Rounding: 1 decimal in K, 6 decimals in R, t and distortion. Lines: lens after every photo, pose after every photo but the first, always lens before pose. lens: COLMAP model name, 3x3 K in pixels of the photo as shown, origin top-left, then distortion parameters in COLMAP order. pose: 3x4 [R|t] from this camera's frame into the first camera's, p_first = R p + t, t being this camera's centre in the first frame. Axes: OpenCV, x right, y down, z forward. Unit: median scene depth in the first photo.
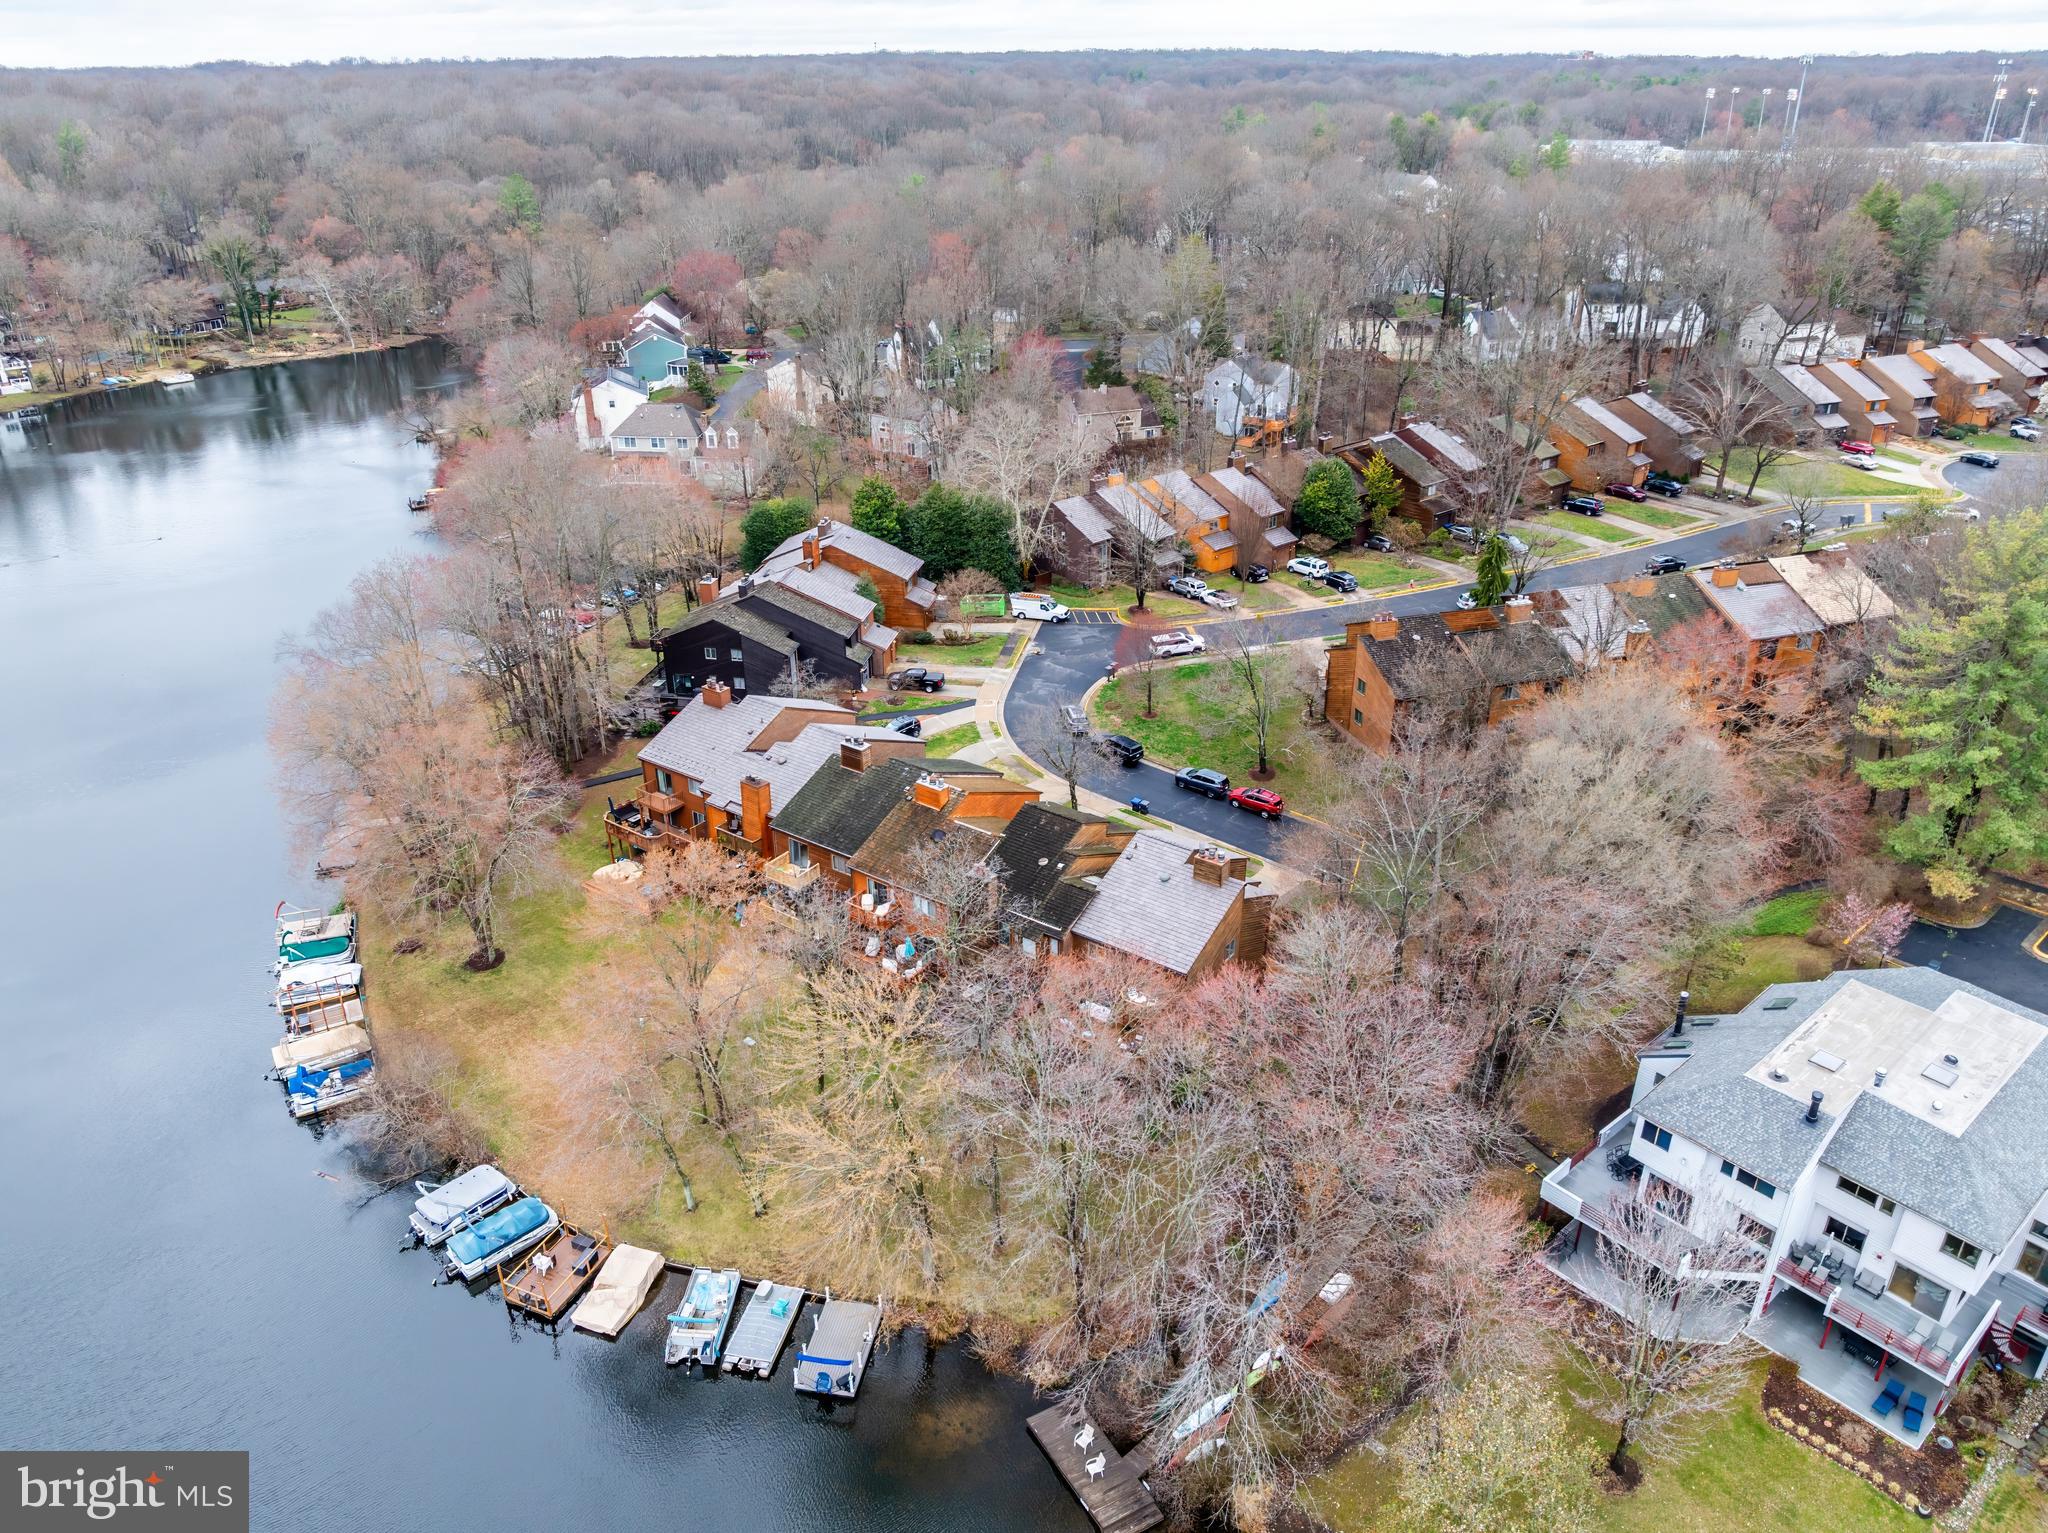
lens RADIAL K [[1444.0, 0, 1027.8], [0, 1444.0, 771.4], [0, 0, 1]] dist [-0.056365, 0.029525]
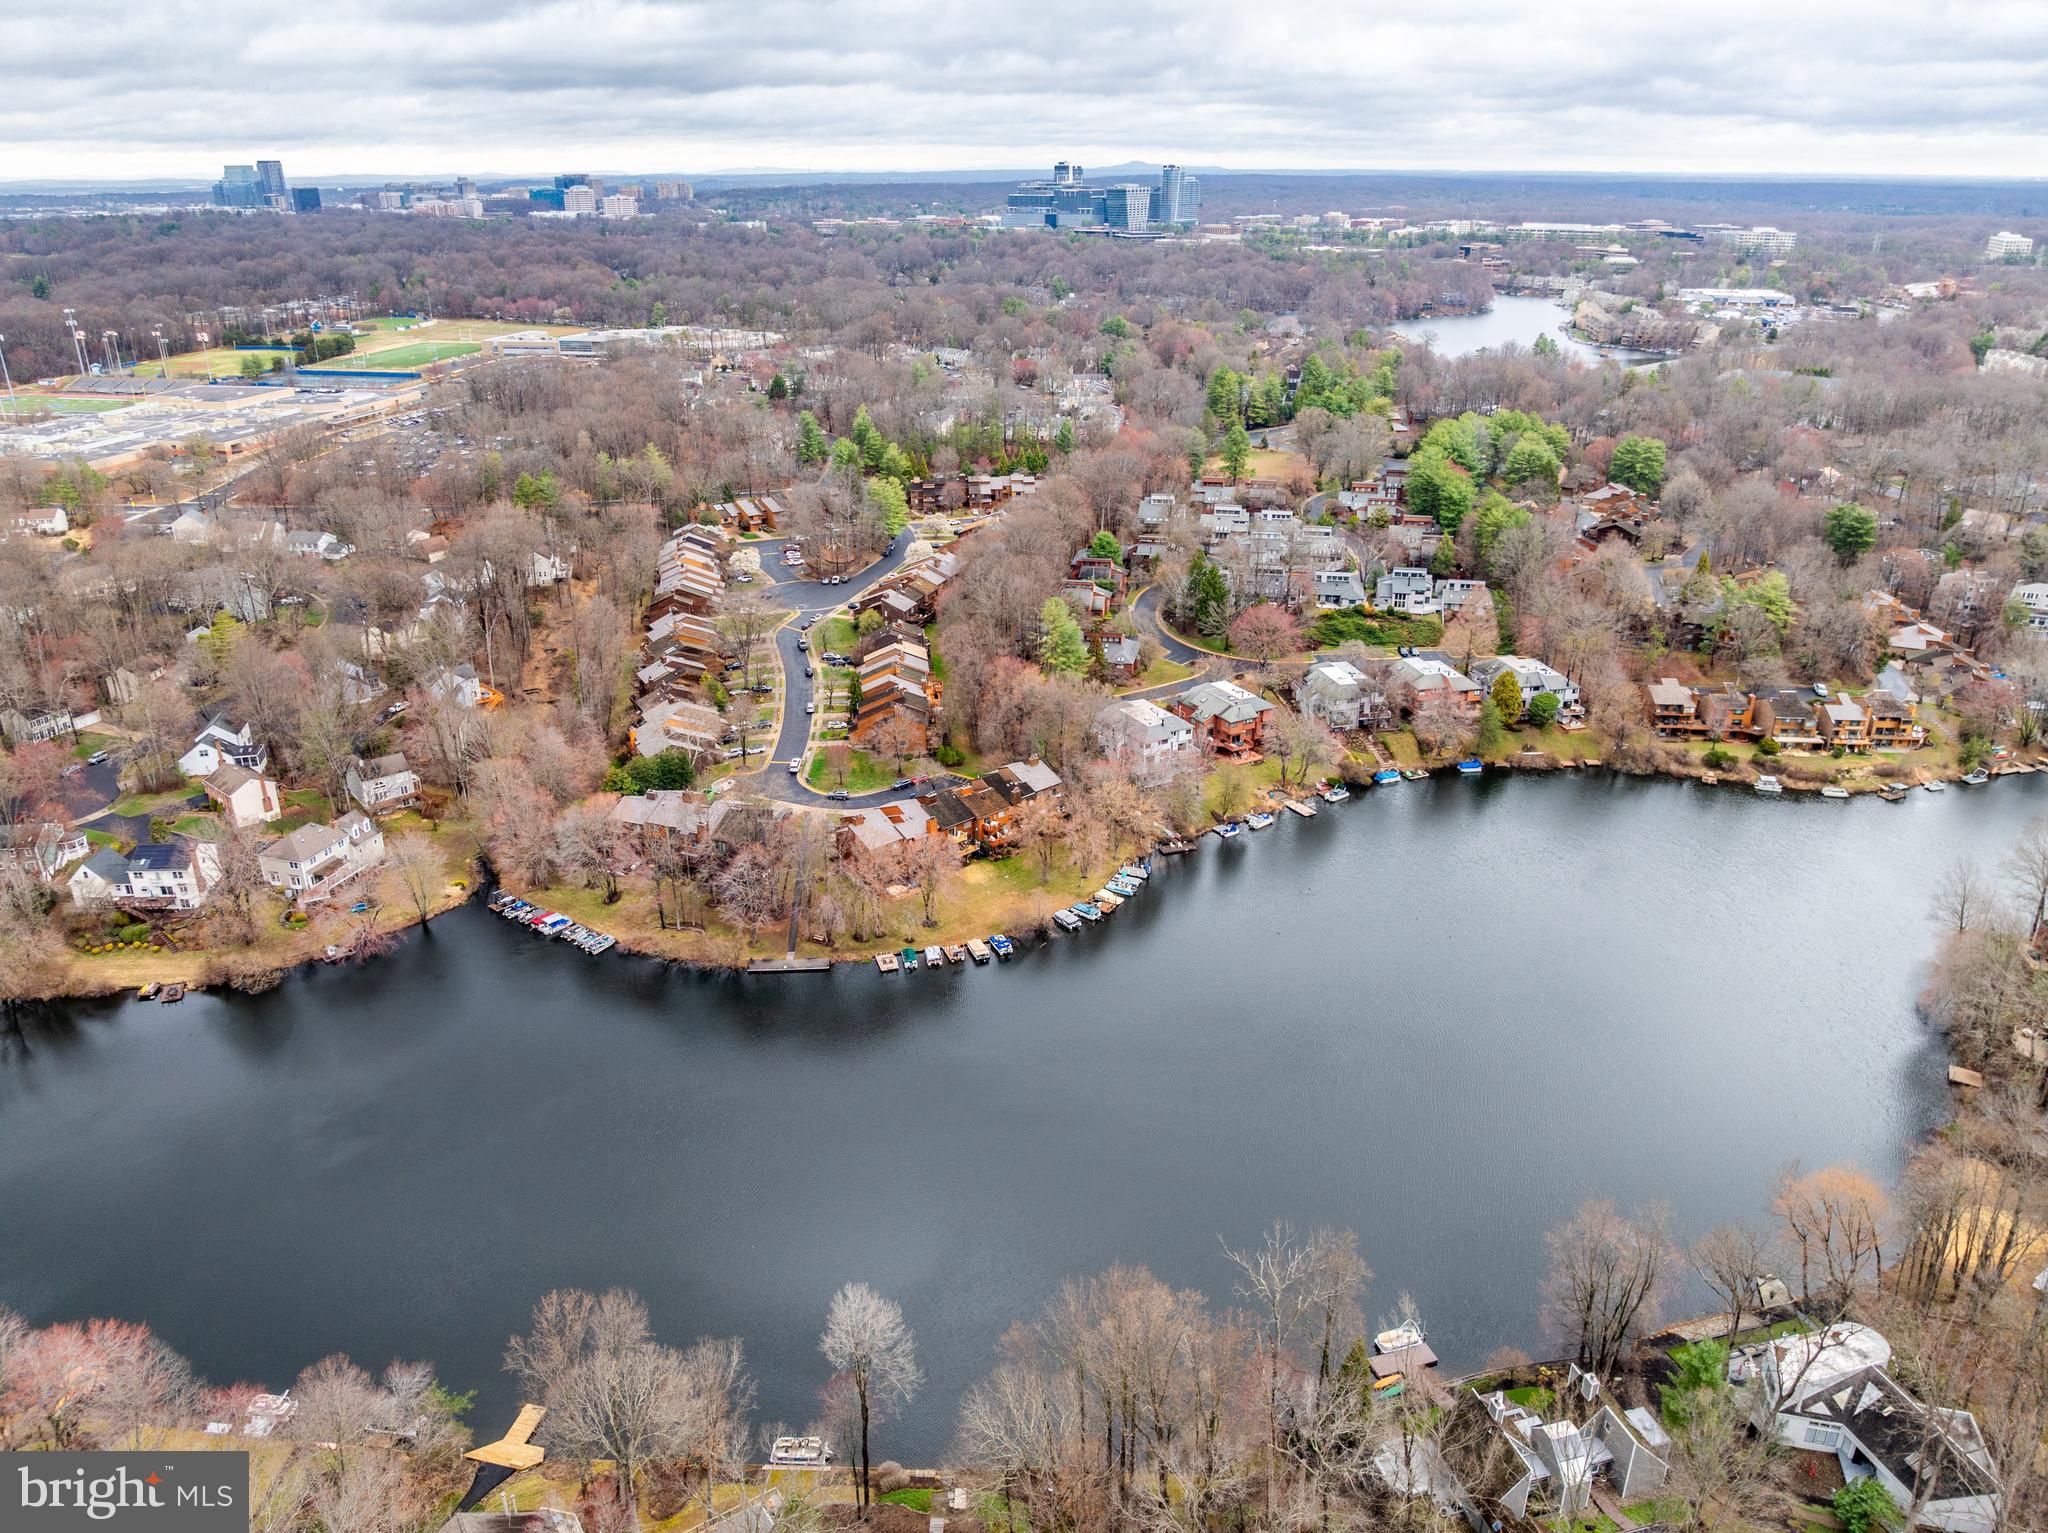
lens RADIAL K [[1444.9, 0, 1024.0], [0, 1444.9, 766.5], [0, 0, 1]] dist [-0.040806, 0.000447]
pose [[0.202130, -0.371764, 0.906055, -1.803694], [0.435146, 0.862906, 0.256984, -0.490973], [-0.877378, 0.342322, 0.336191, -0.081417]]
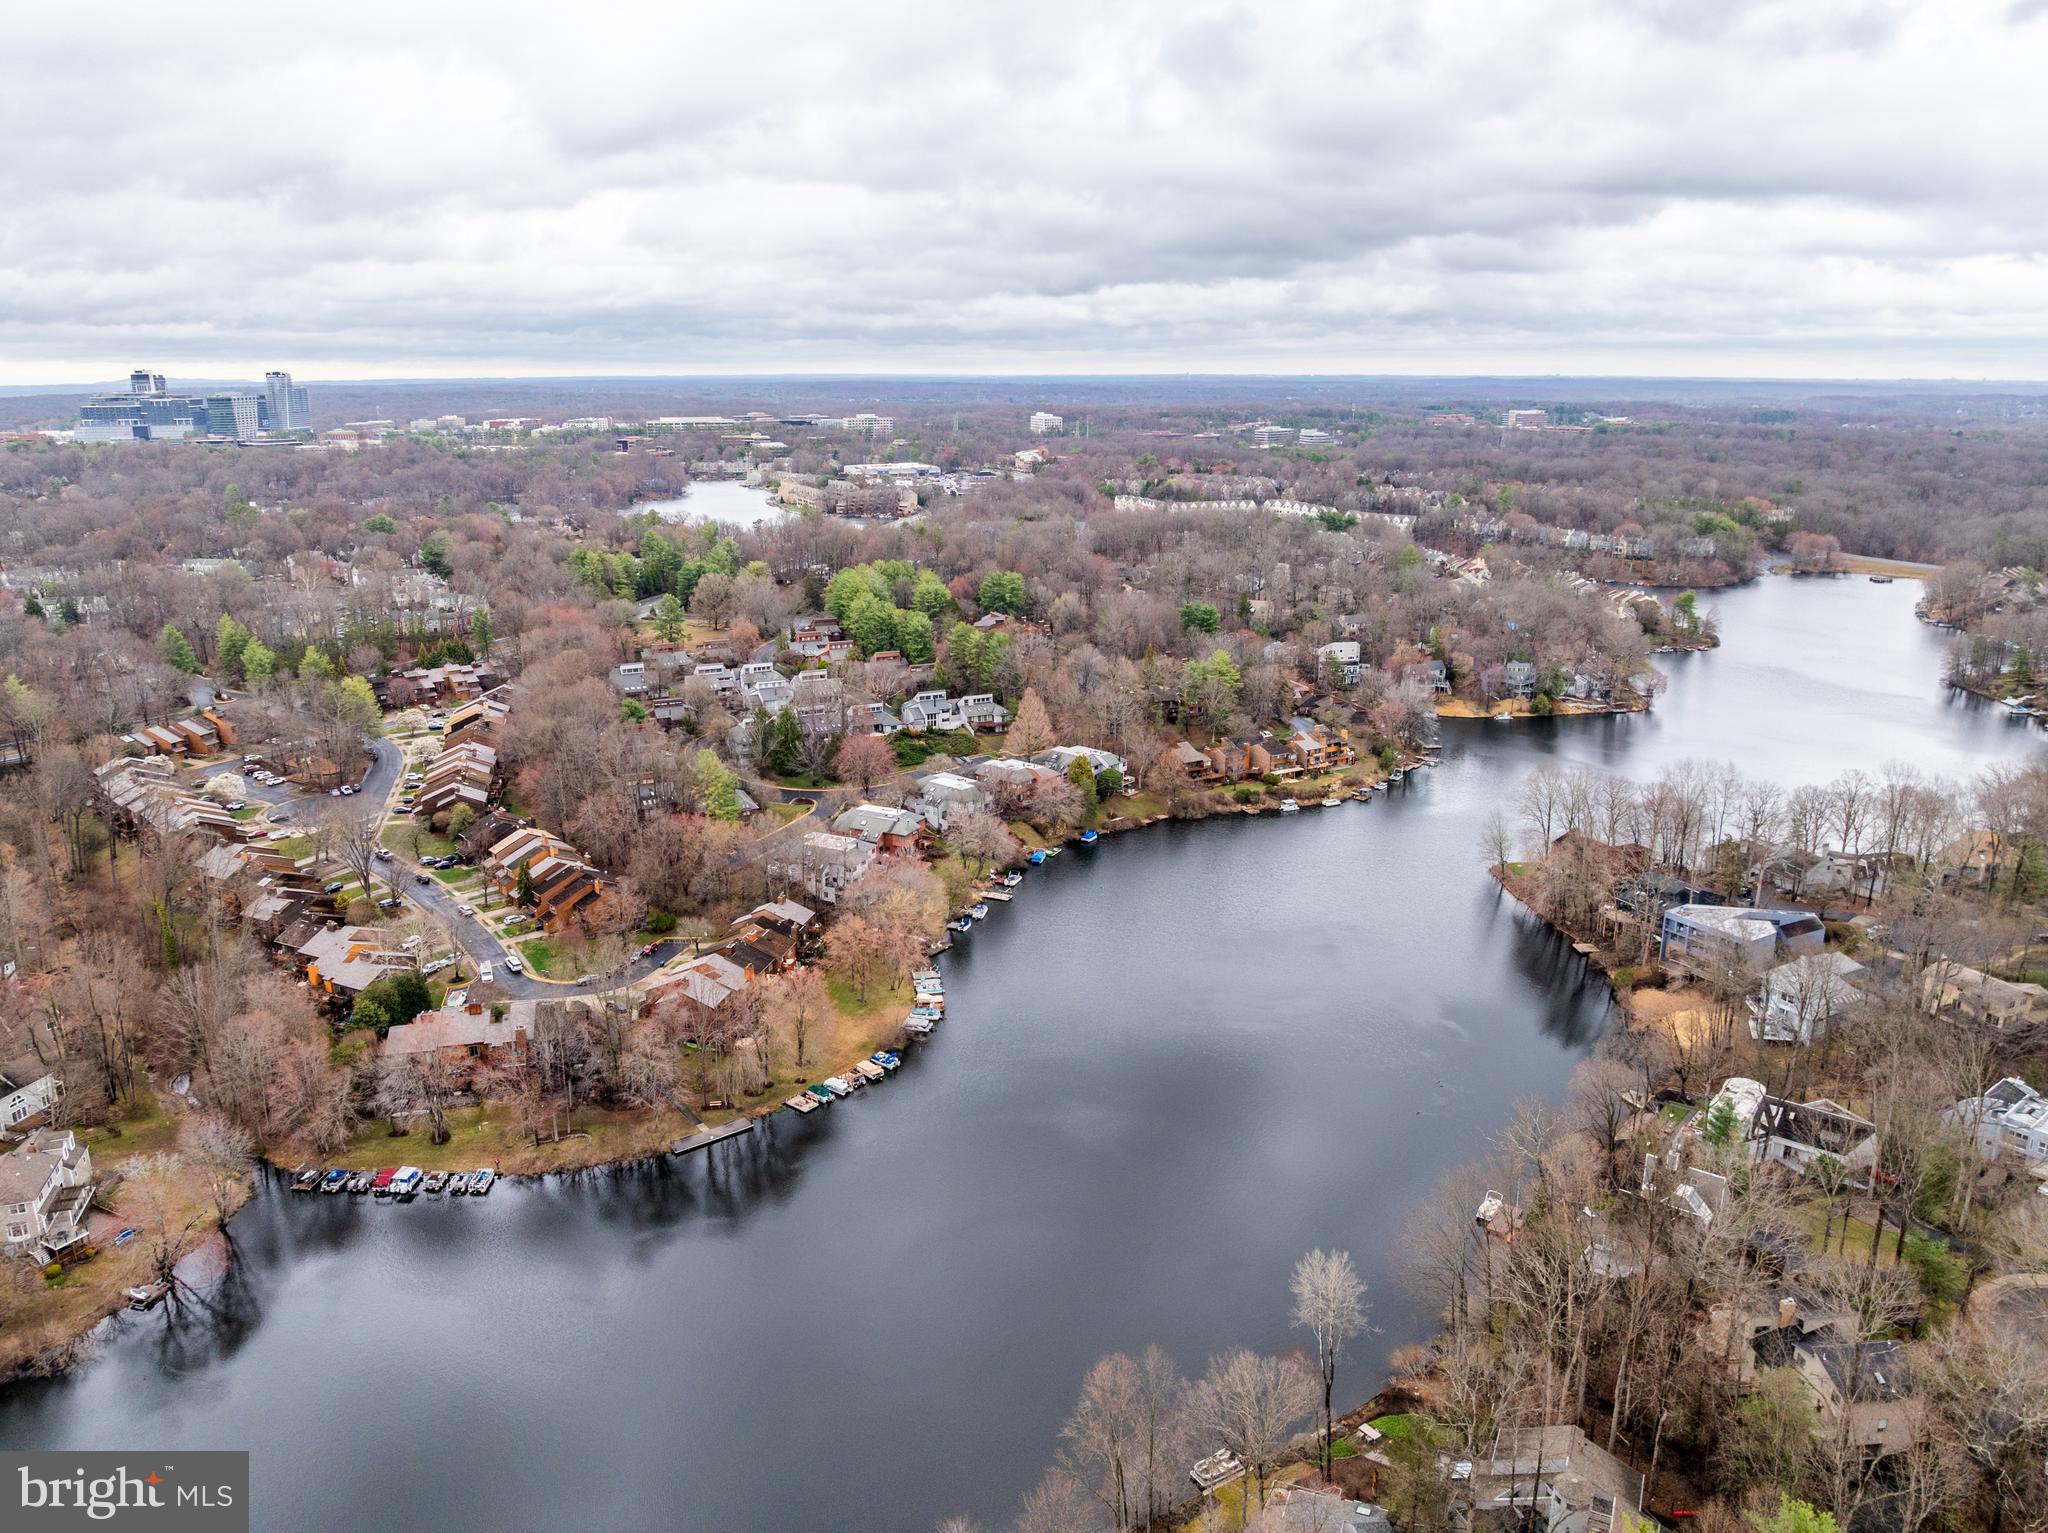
lens RADIAL K [[1439.3, 0, 1025.6], [0, 1439.3, 774.3], [0, 0, 1]] dist [-0.017353, -0.049436]
pose [[-0.400253, -0.238964, 0.884700, -1.858713], [0.410040, 0.816671, 0.406098, -0.808957], [-0.819552, 0.525304, -0.228890, 0.697203]]
